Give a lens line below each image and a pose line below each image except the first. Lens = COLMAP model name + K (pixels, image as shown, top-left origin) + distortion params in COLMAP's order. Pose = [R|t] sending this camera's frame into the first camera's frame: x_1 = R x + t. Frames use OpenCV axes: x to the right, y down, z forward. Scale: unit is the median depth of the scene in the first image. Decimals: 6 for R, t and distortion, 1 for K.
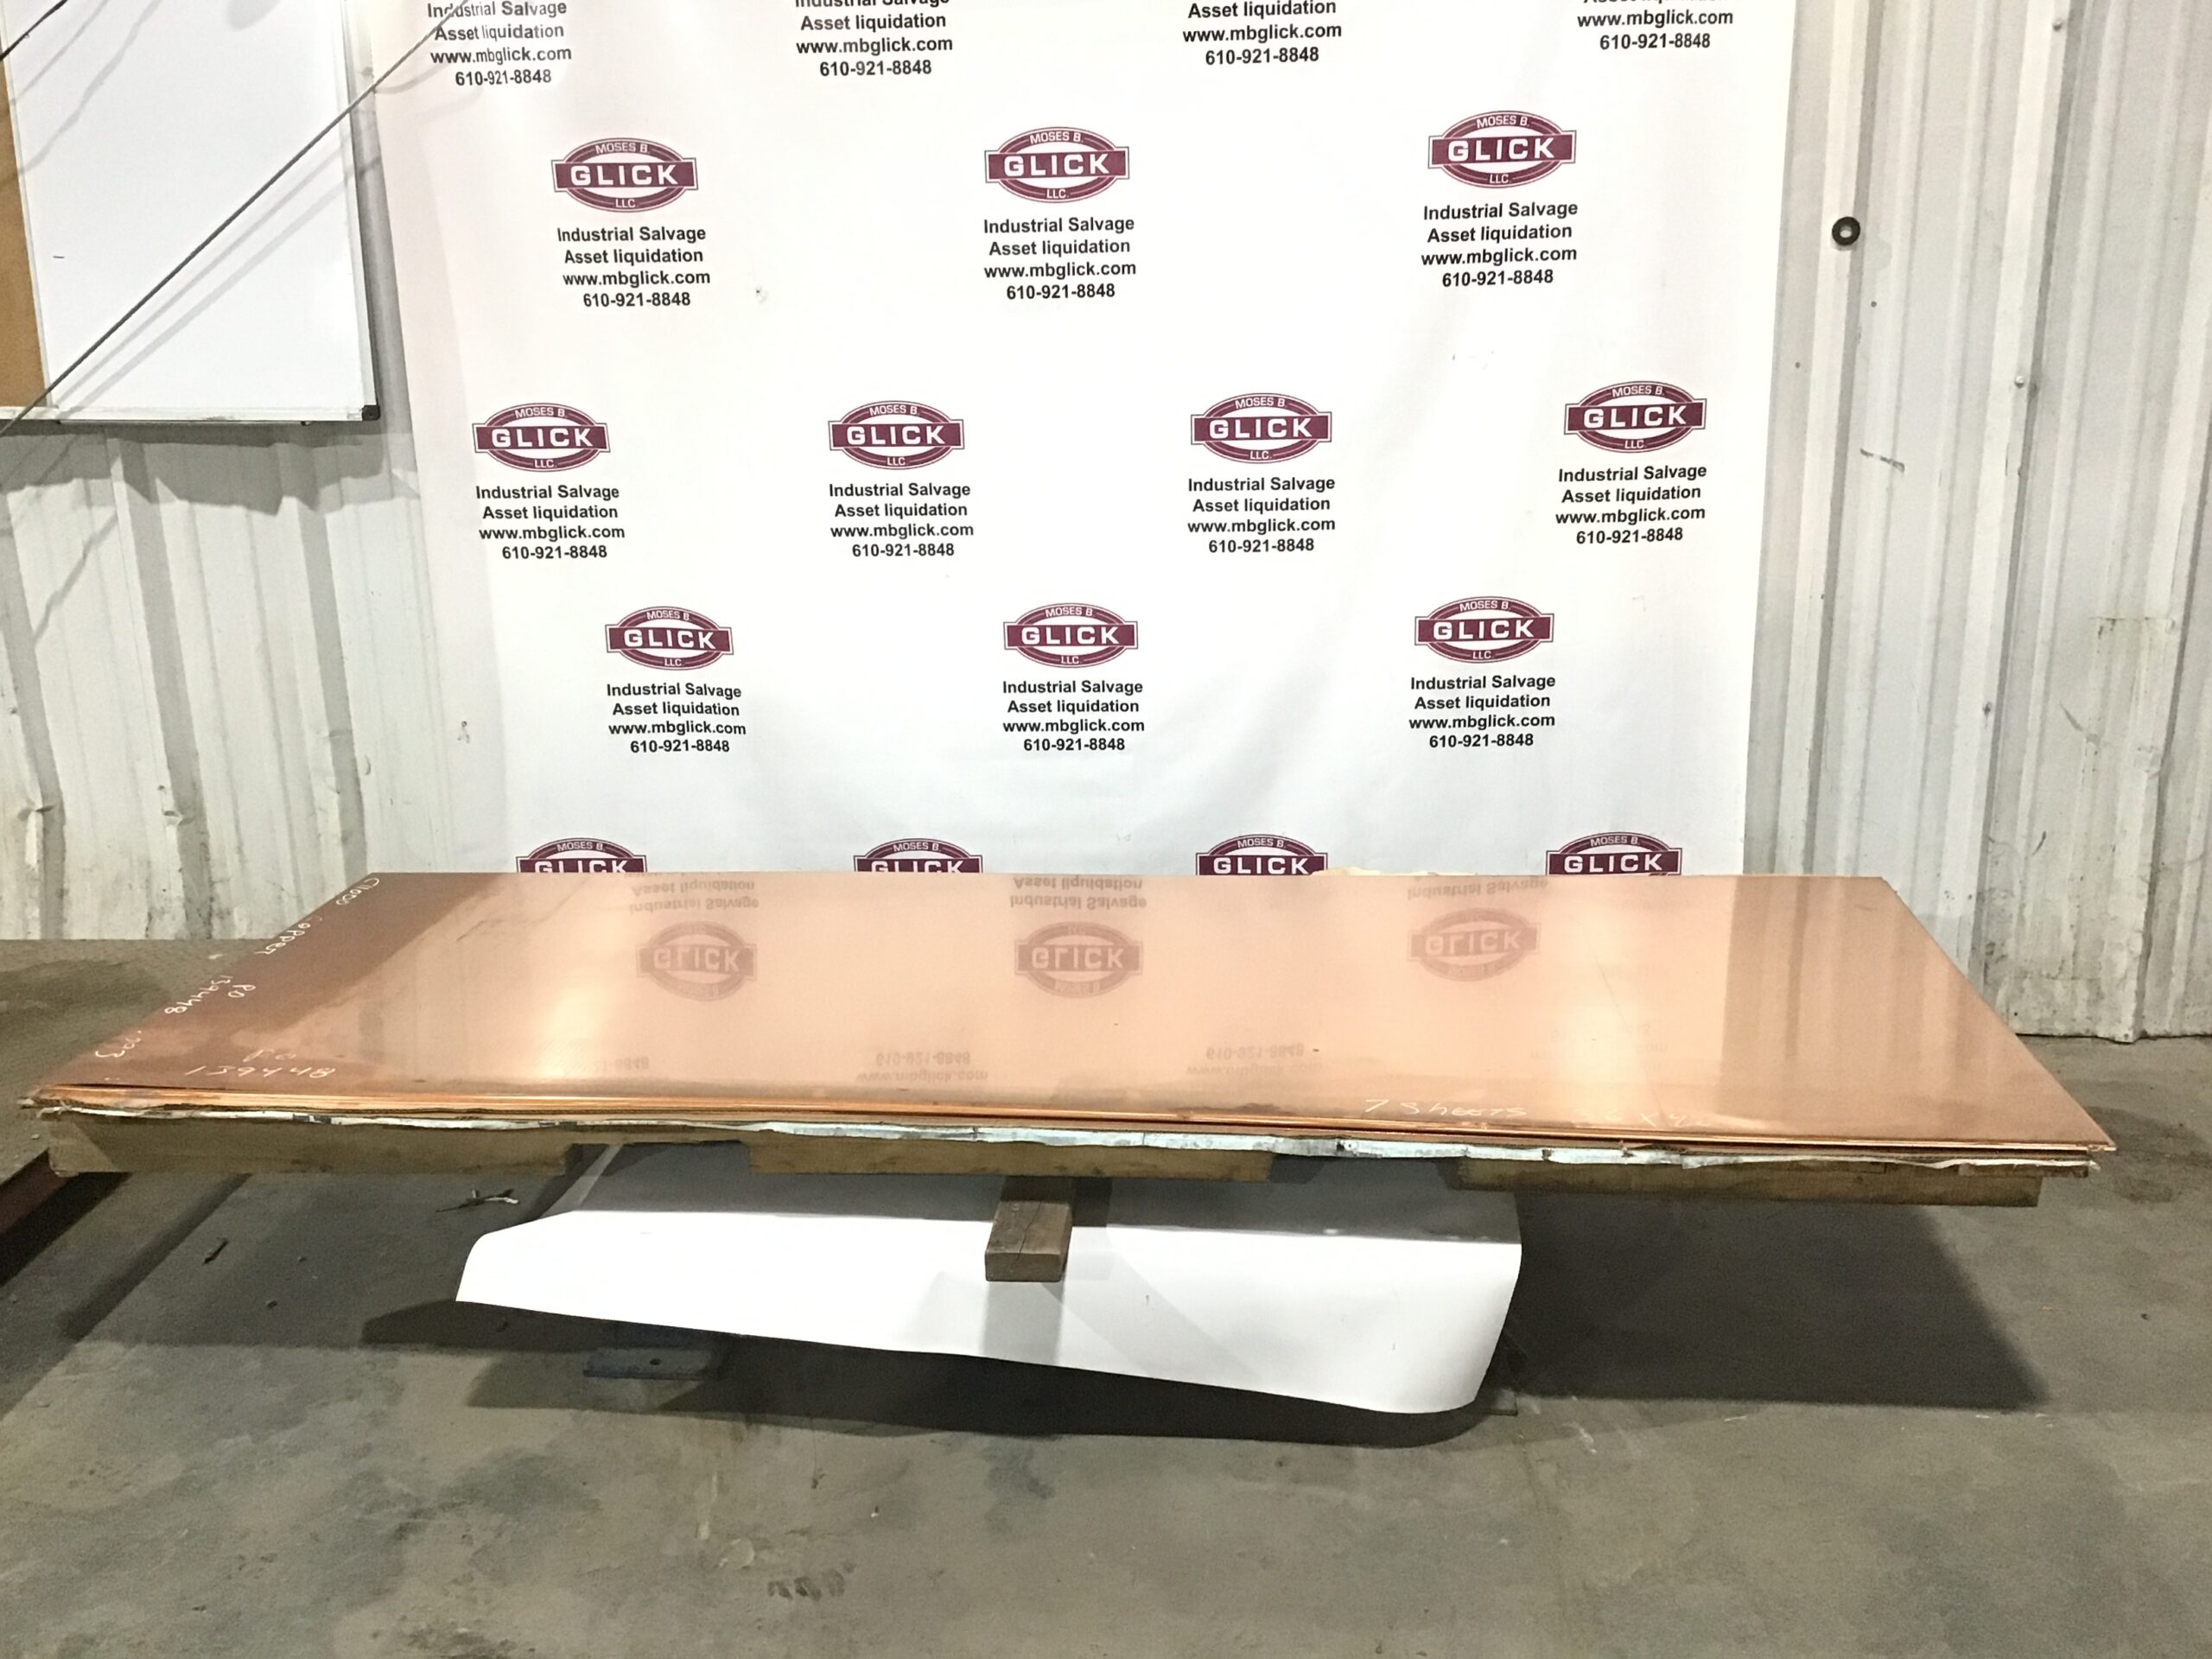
lens RADIAL K [[2024.6, 0, 1111.4], [0, 2024.6, 824.7], [0, 0, 1]] dist [0.032040, 0.000000]
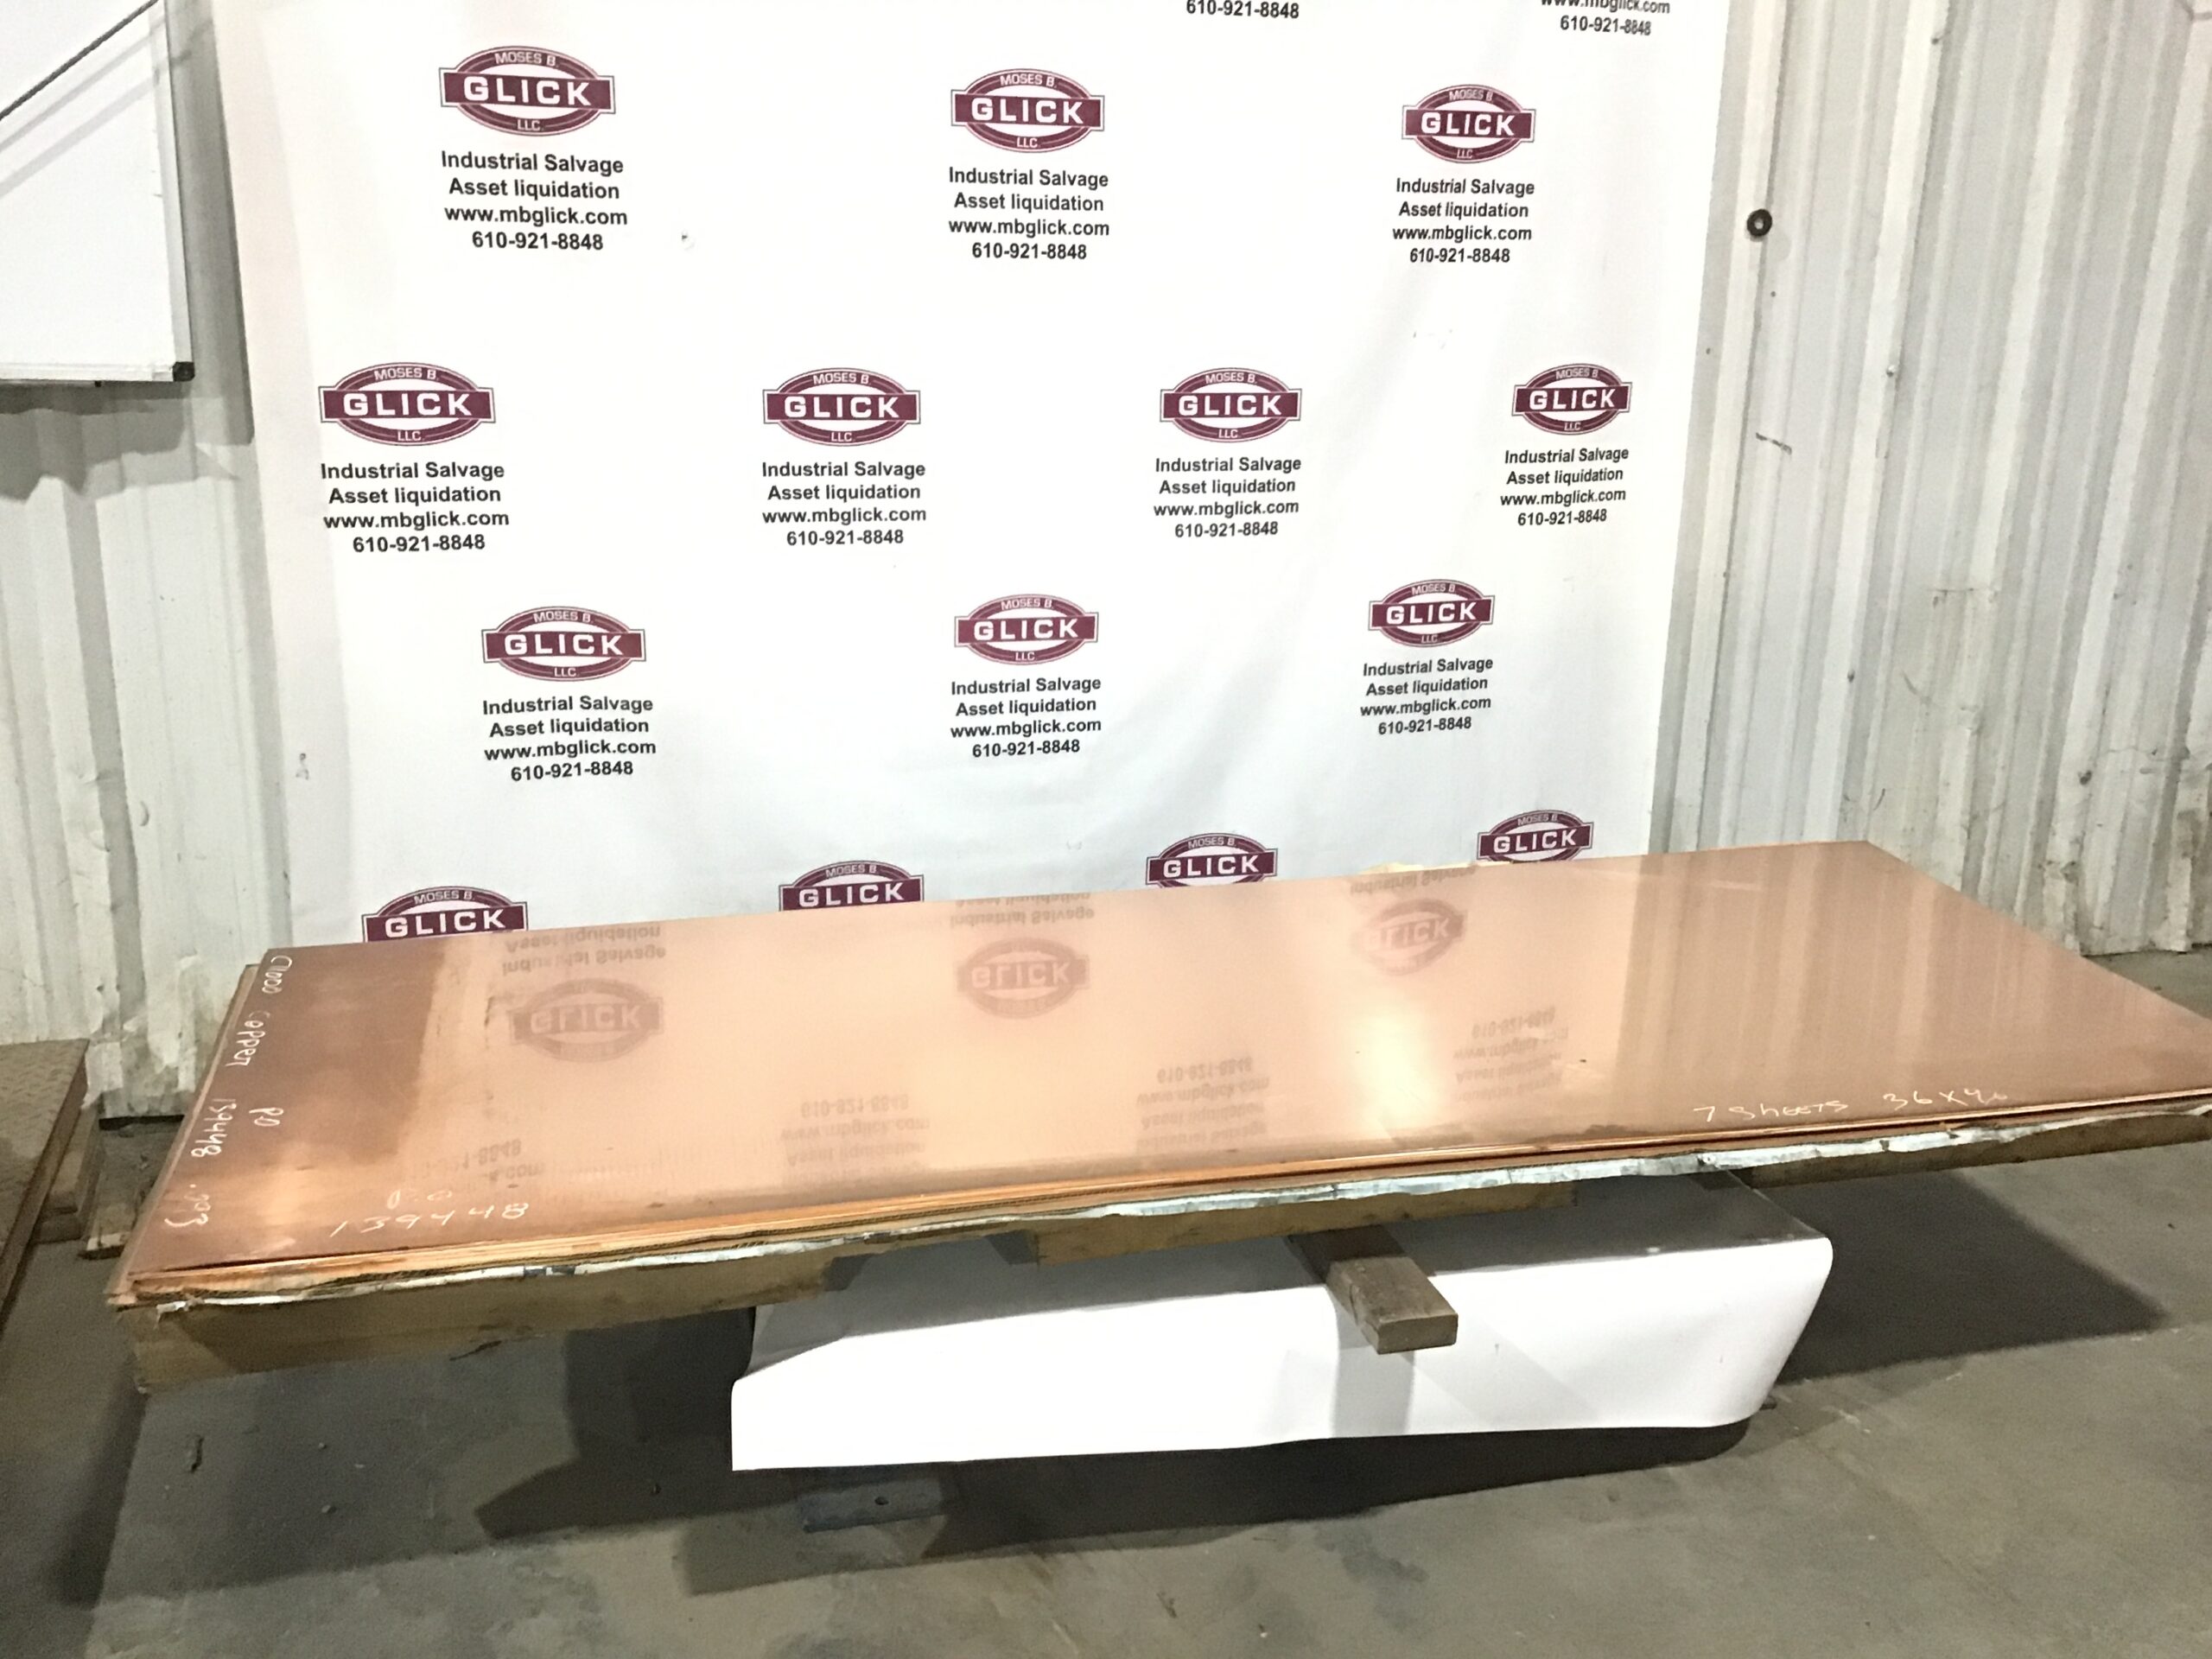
lens RADIAL K [[2024.6, 0, 1111.6], [0, 2024.6, 826.2], [0, 0, 1]] dist [0.032040, 0.000000]
pose [[0.937344, -0.058272, 0.343499, -0.318466], [0.054246, 0.998300, 0.021325, -0.023080], [-0.344158, -0.001356, 0.938911, 0.133202]]
